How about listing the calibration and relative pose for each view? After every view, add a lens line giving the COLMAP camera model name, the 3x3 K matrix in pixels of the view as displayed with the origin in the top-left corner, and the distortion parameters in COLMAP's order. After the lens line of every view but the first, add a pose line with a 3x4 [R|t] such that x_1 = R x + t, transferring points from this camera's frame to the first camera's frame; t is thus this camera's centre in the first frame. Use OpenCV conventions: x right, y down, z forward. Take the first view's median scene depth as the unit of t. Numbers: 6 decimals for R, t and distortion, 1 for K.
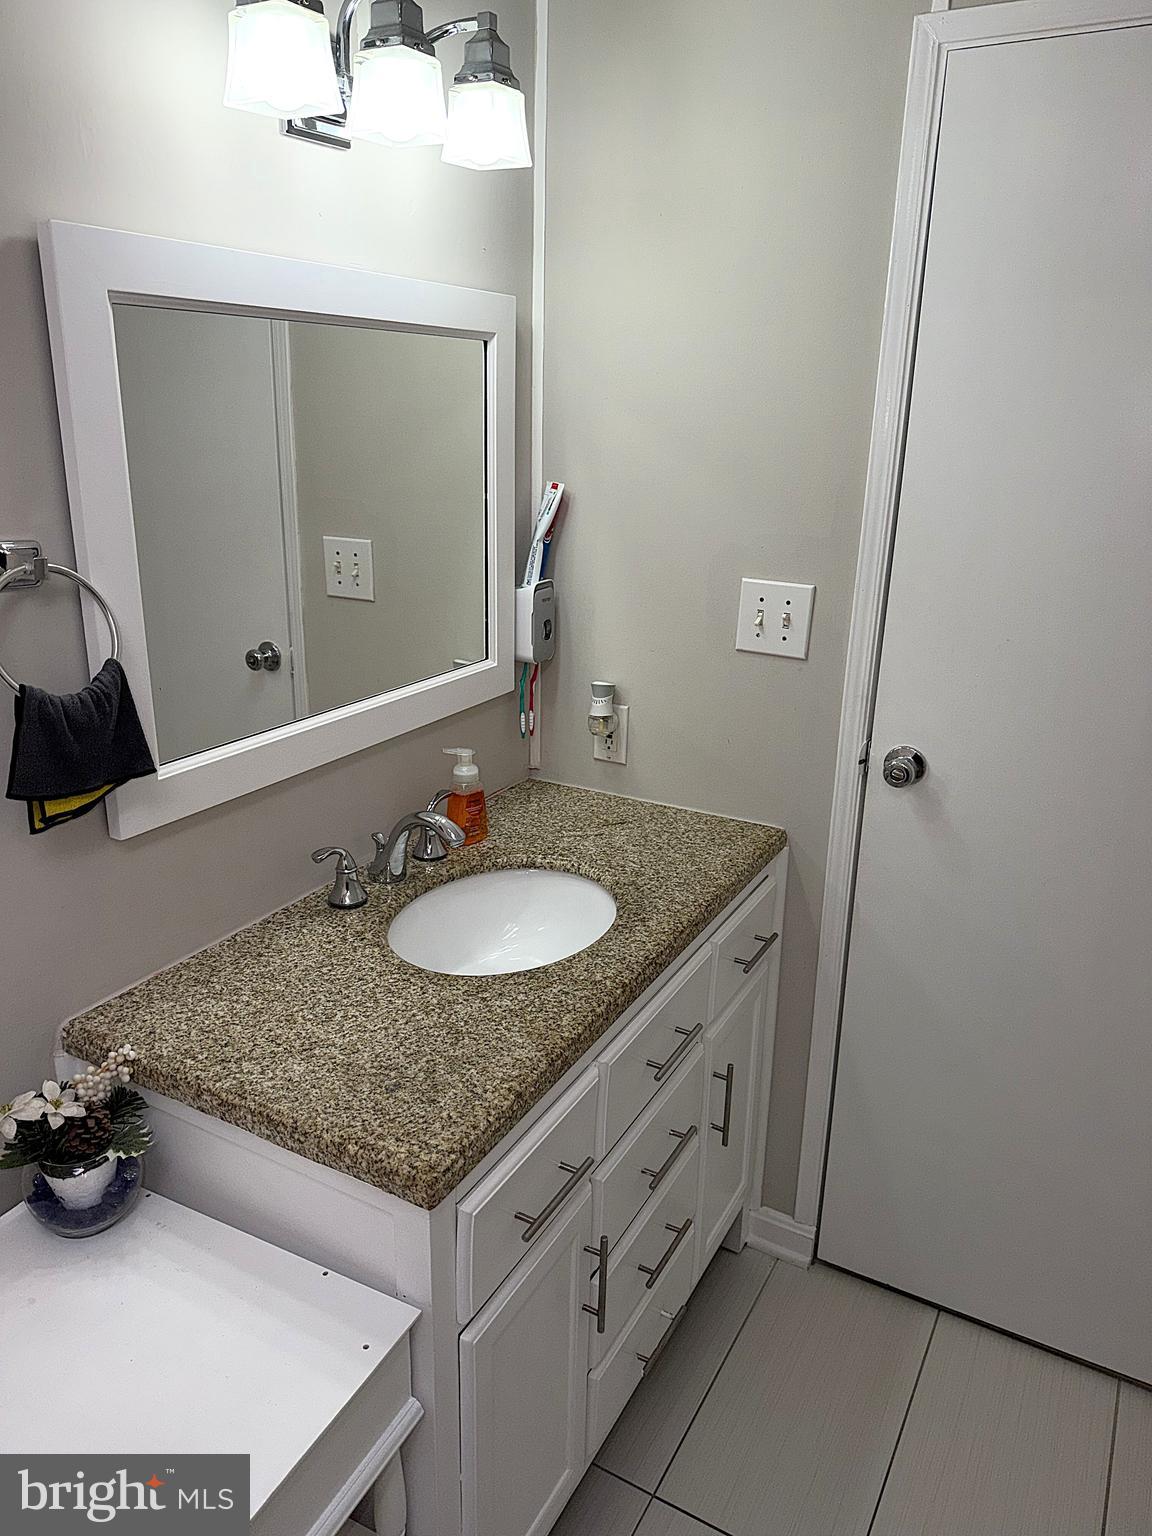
lens RADIAL K [[1086.7, 0, 577.3], [0, 1086.7, 767.5], [0, 0, 1]] dist [0.040845, -0.059550]
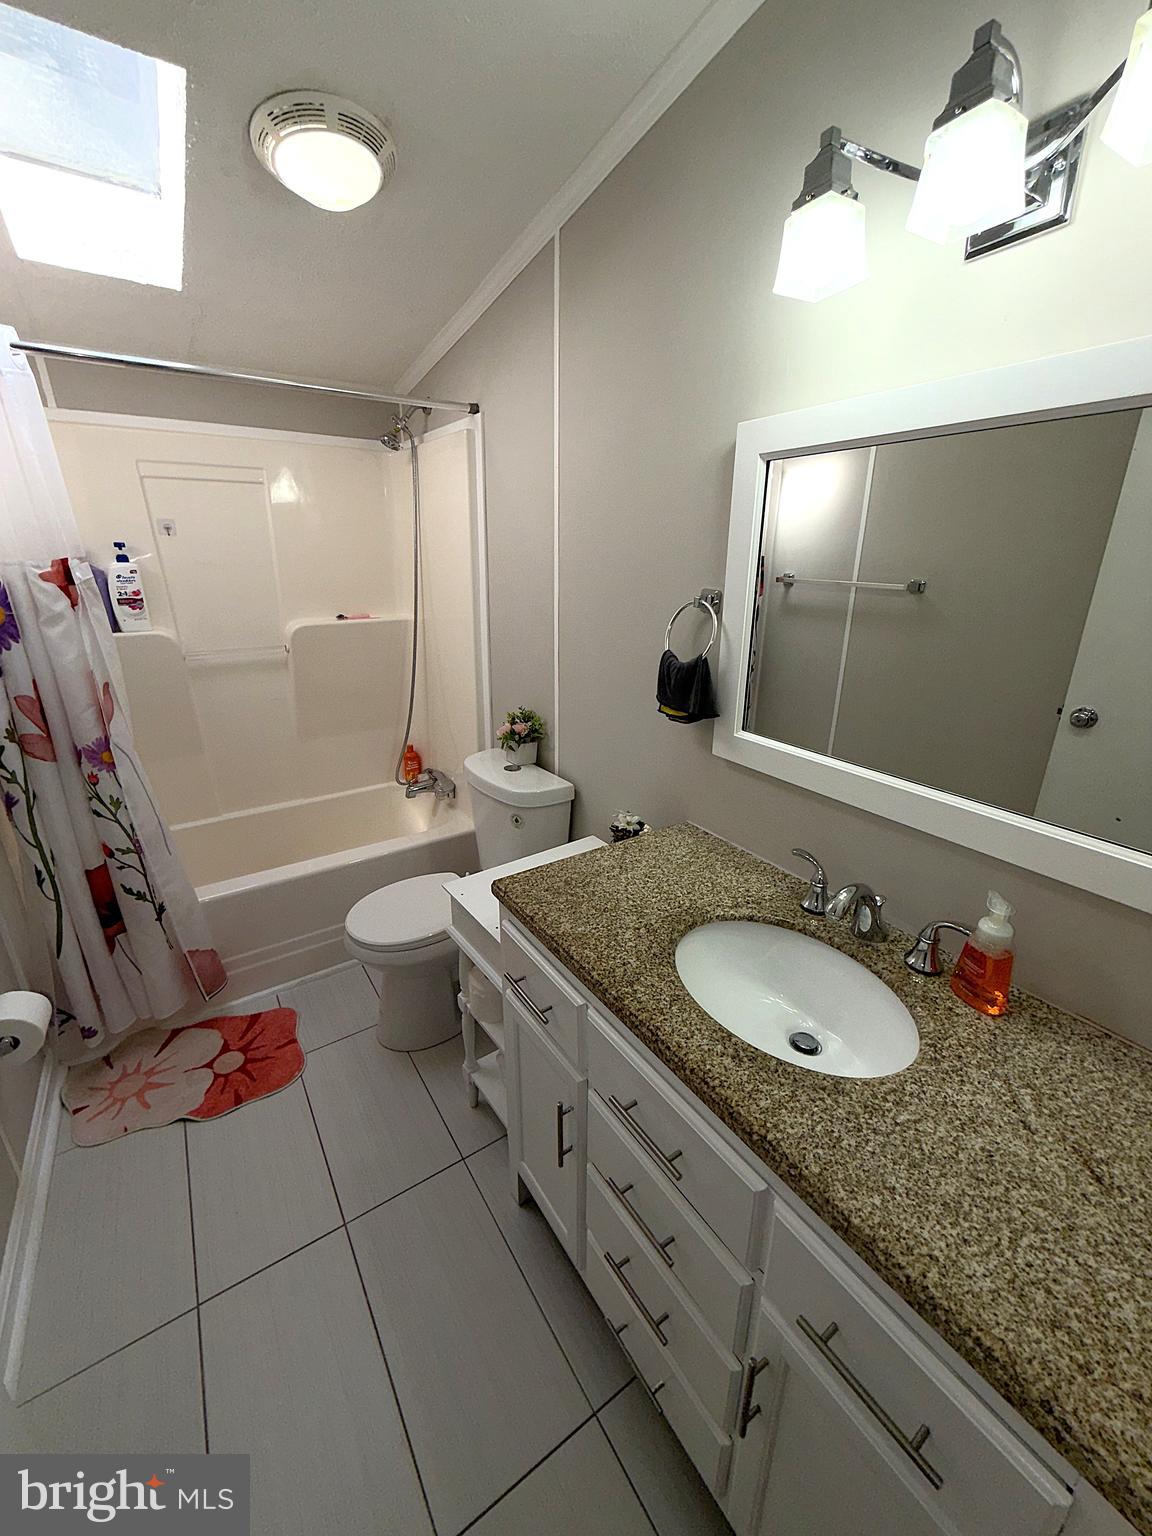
lens RADIAL K [[632.1, 0, 577.9], [0, 632.1, 772.0], [0, 0, 1]] dist [-0.016206, -0.000162]
pose [[-0.483910, 0.261739, -0.835060, 0.536902], [-0.289242, 0.852761, 0.434900, -0.272486], [0.825936, 0.451986, -0.336954, 1.026145]]
